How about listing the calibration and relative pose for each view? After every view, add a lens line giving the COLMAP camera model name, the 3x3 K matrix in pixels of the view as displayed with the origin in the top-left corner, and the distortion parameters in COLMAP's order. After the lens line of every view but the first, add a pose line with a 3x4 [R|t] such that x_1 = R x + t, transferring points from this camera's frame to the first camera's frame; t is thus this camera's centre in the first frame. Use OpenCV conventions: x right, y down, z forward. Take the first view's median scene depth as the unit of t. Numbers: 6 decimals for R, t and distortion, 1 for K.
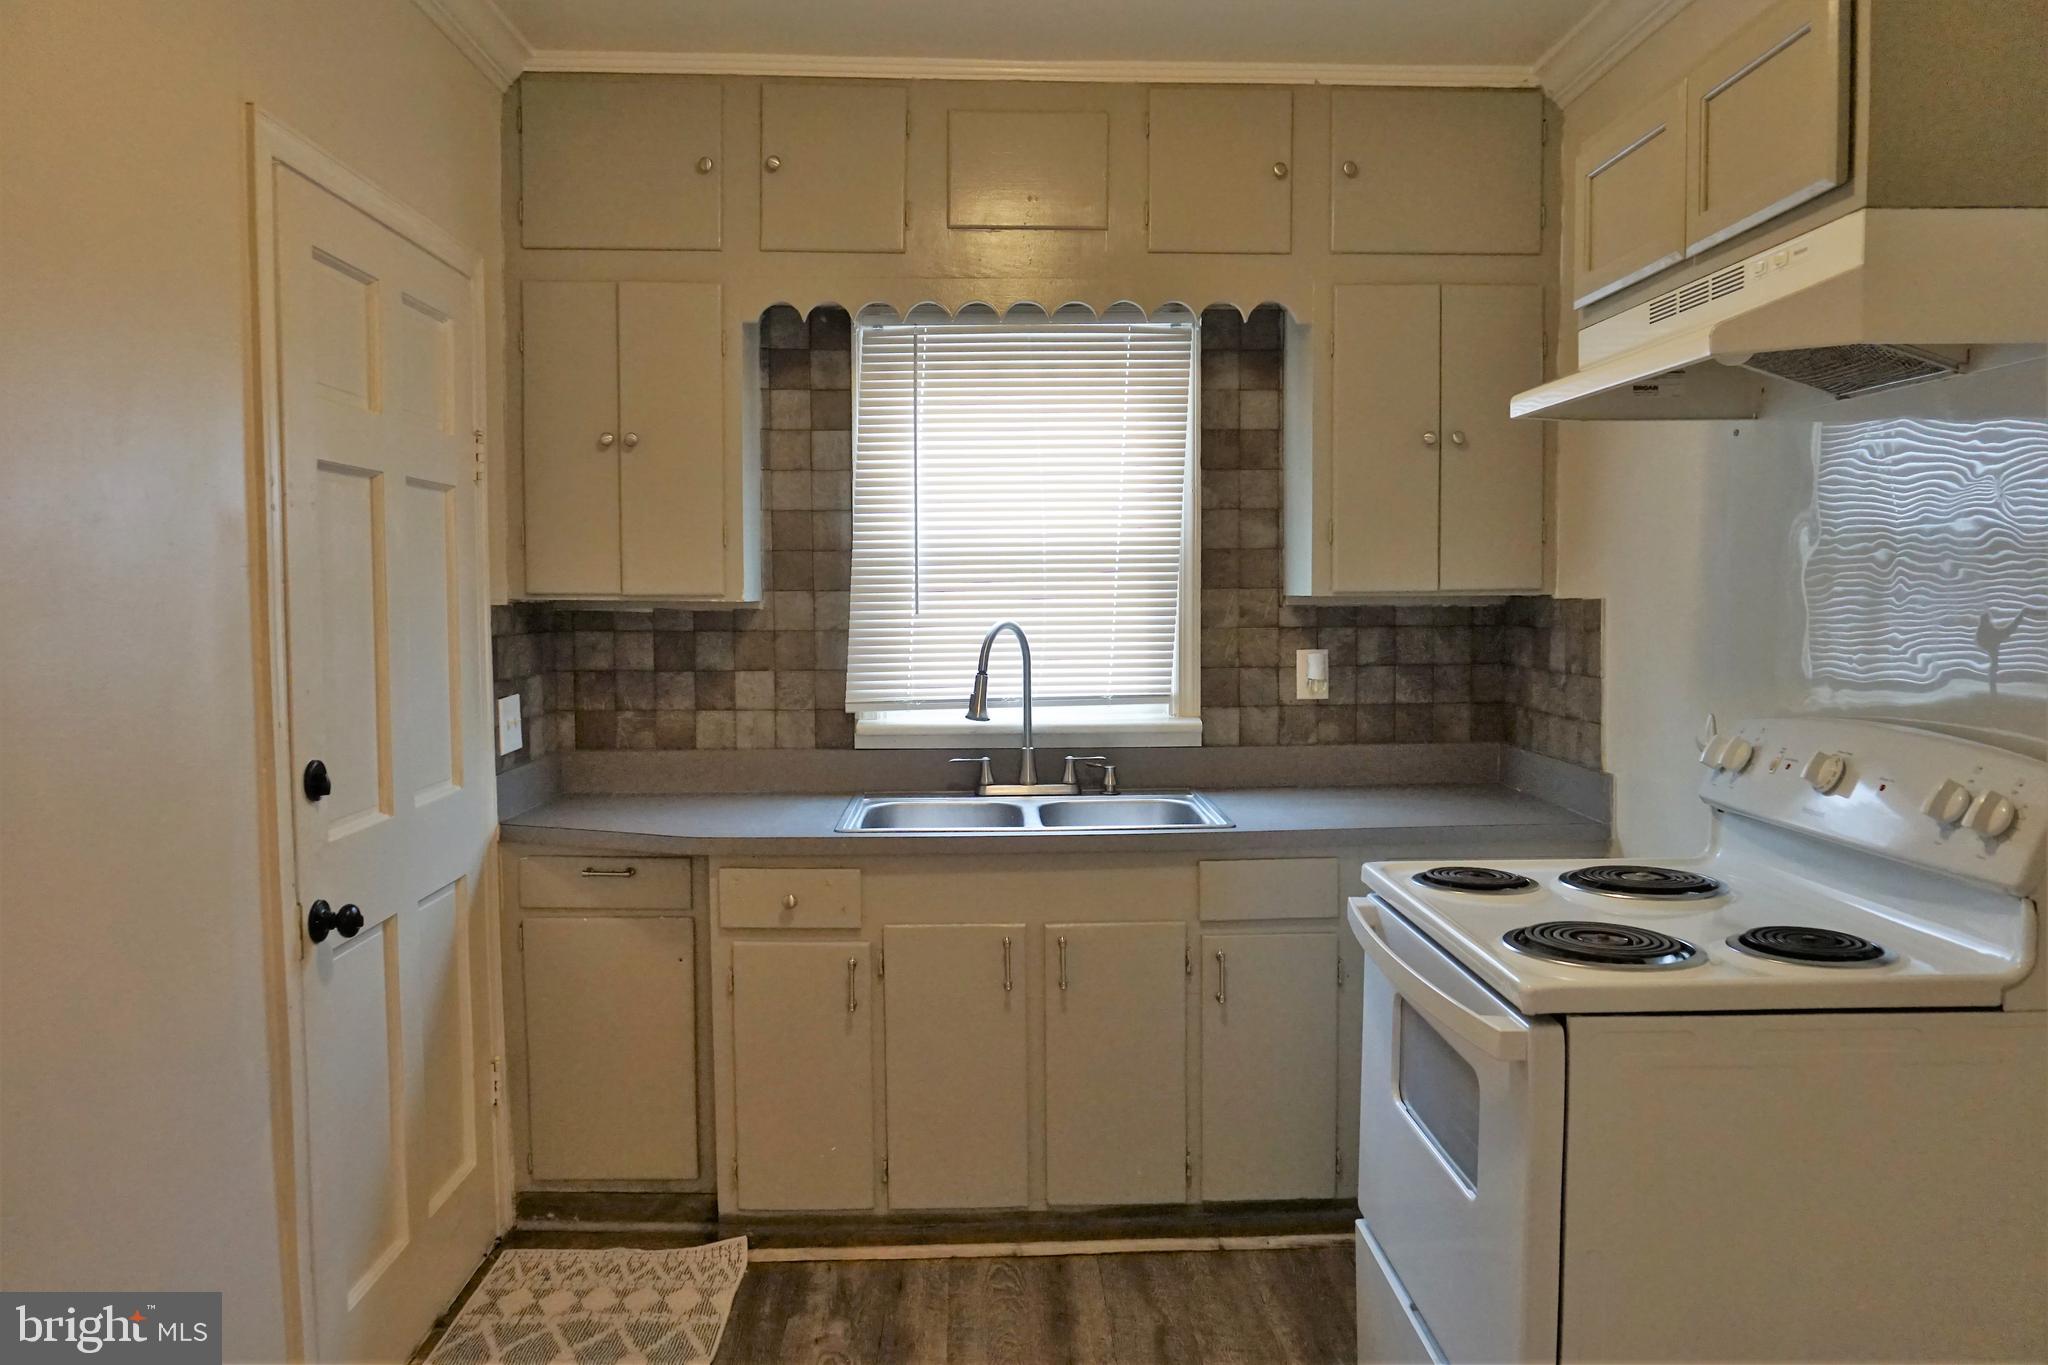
lens RADIAL K [[1470.7, 0, 1024.0], [0, 1470.7, 682.5], [0, 0, 1]] dist [-0.026103, -0.000987]
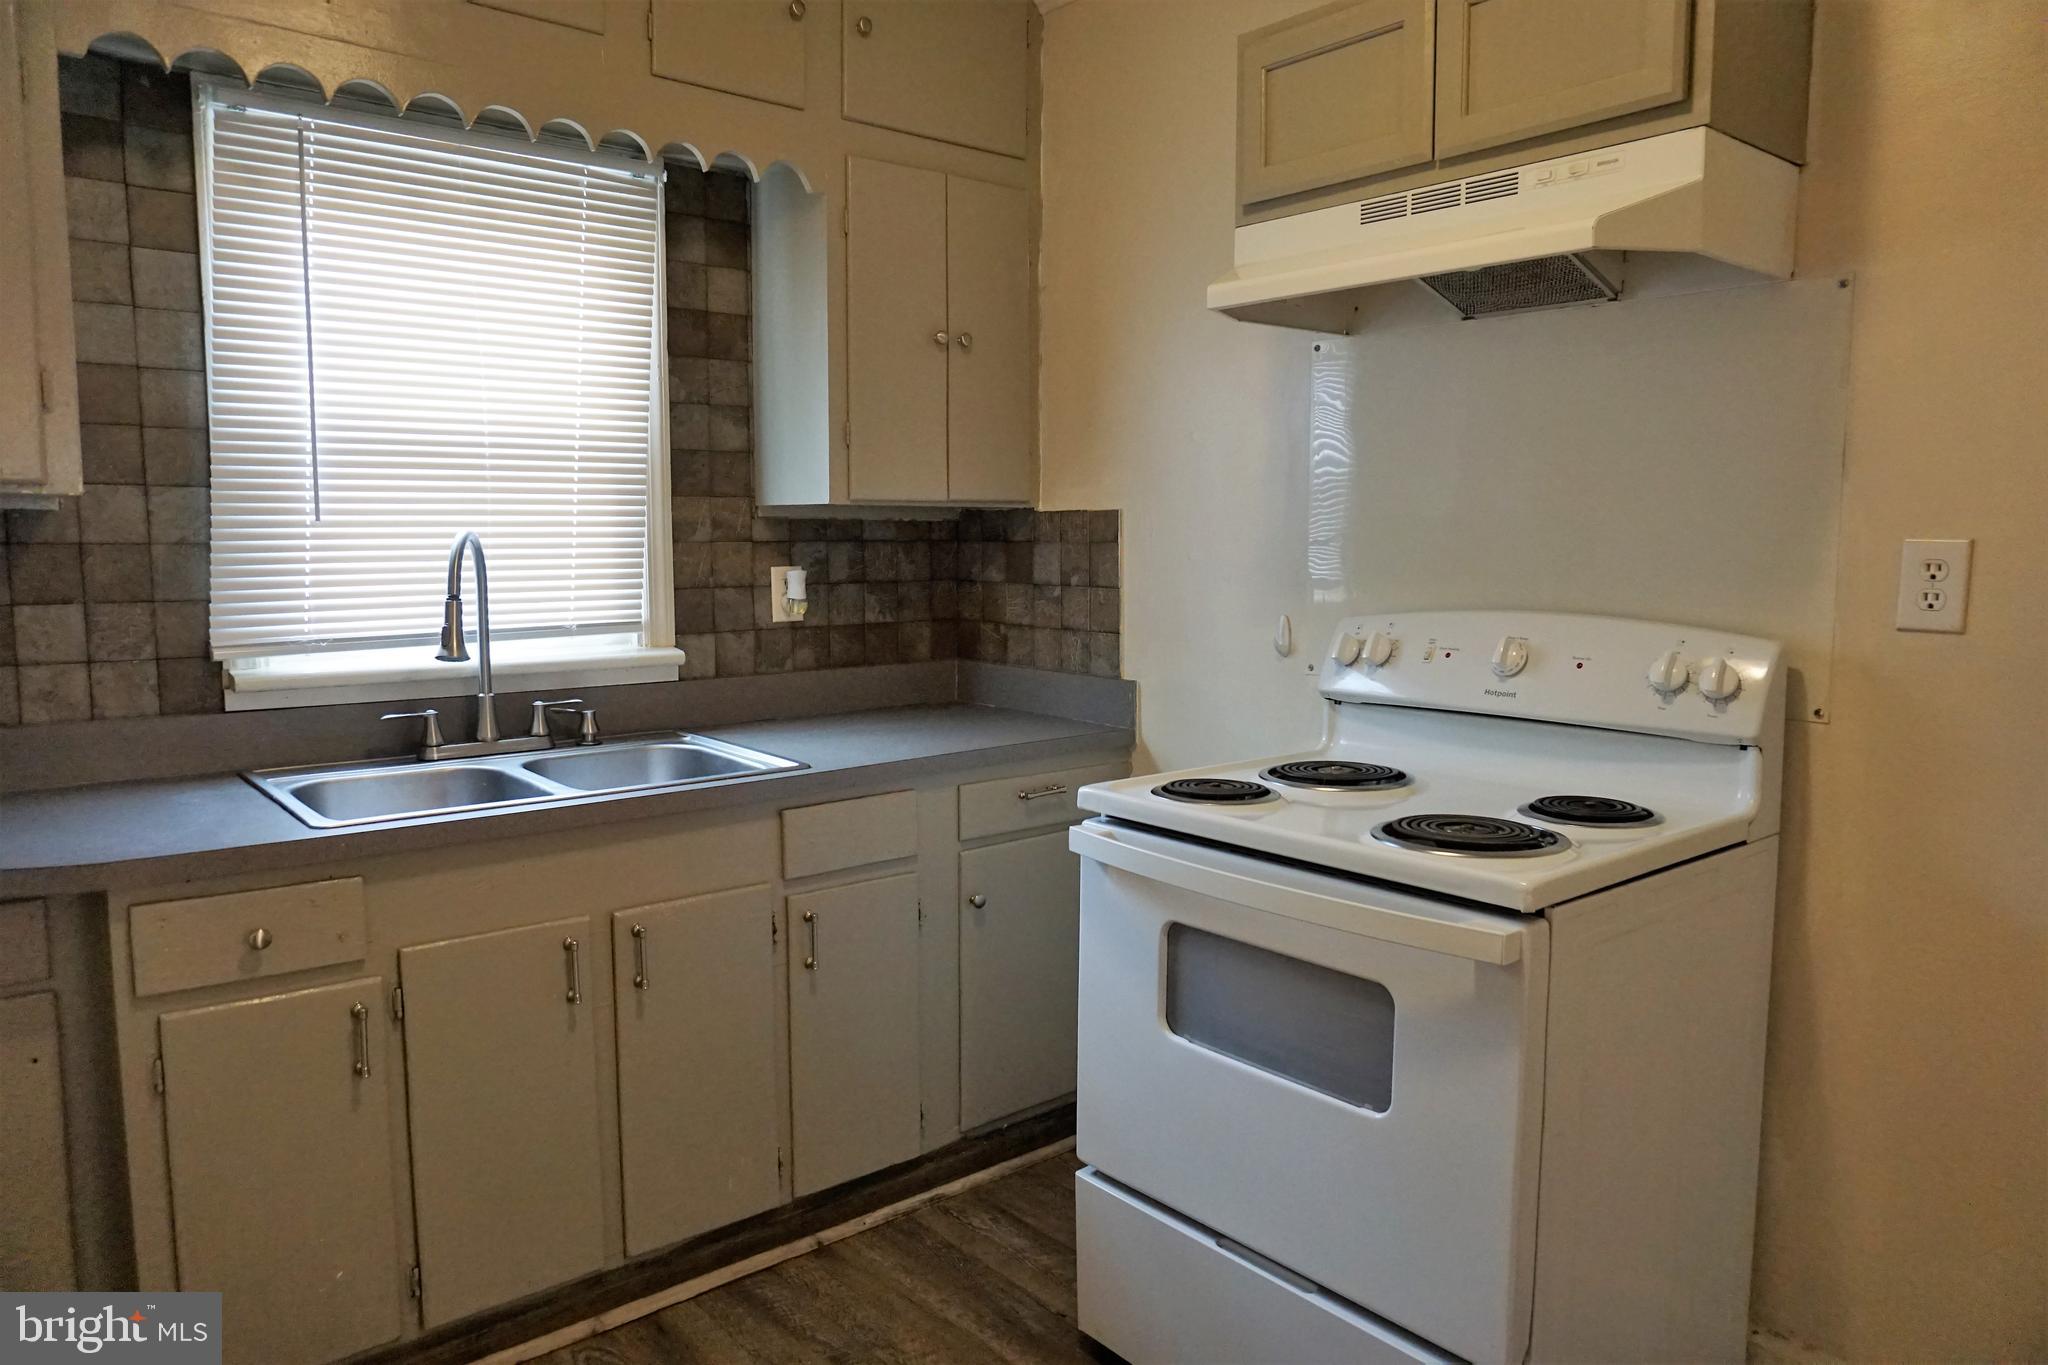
lens RADIAL K [[1403.2, 0, 1024.0], [0, 1403.2, 682.5], [0, 0, 1]] dist [-0.007250, 0.003078]
pose [[0.783150, -0.058696, 0.619056, -0.235807], [0.031092, 0.997986, 0.055290, 0.005814], [-0.621055, -0.024053, 0.783398, 0.238244]]
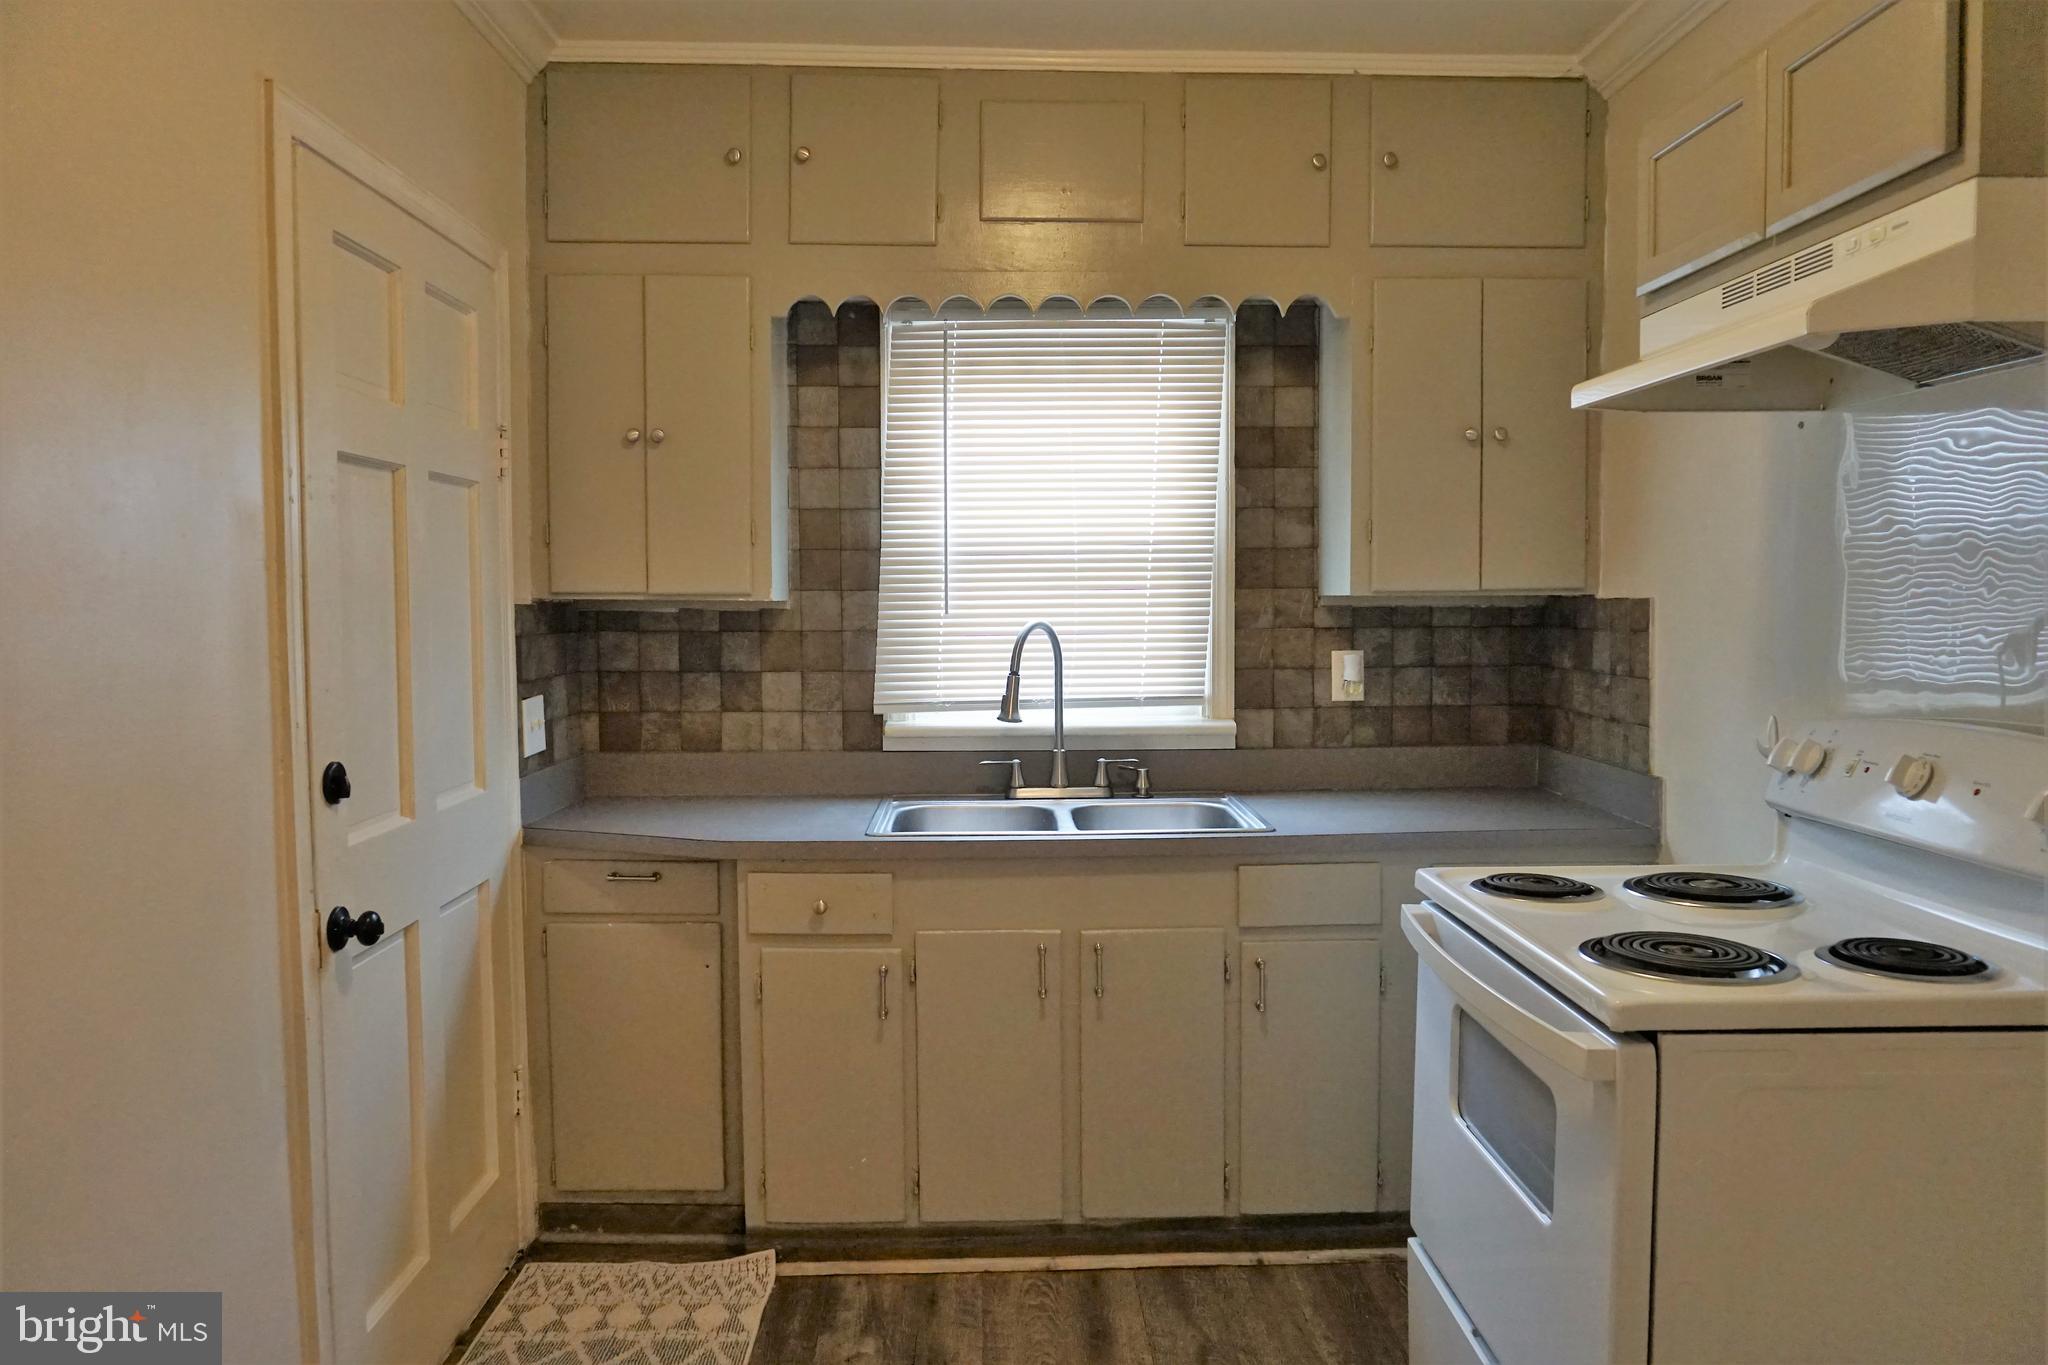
lens RADIAL K [[1440.4, 0, 1024.0], [0, 1440.4, 682.5], [0, 0, 1]] dist [-0.024729, 0.004050]
pose [[0.999988, 0.000931, -0.004912, -0.016318], [-0.000947, 0.999994, -0.003385, 0.002500], [0.004909, 0.003389, 0.999982, 0.036745]]
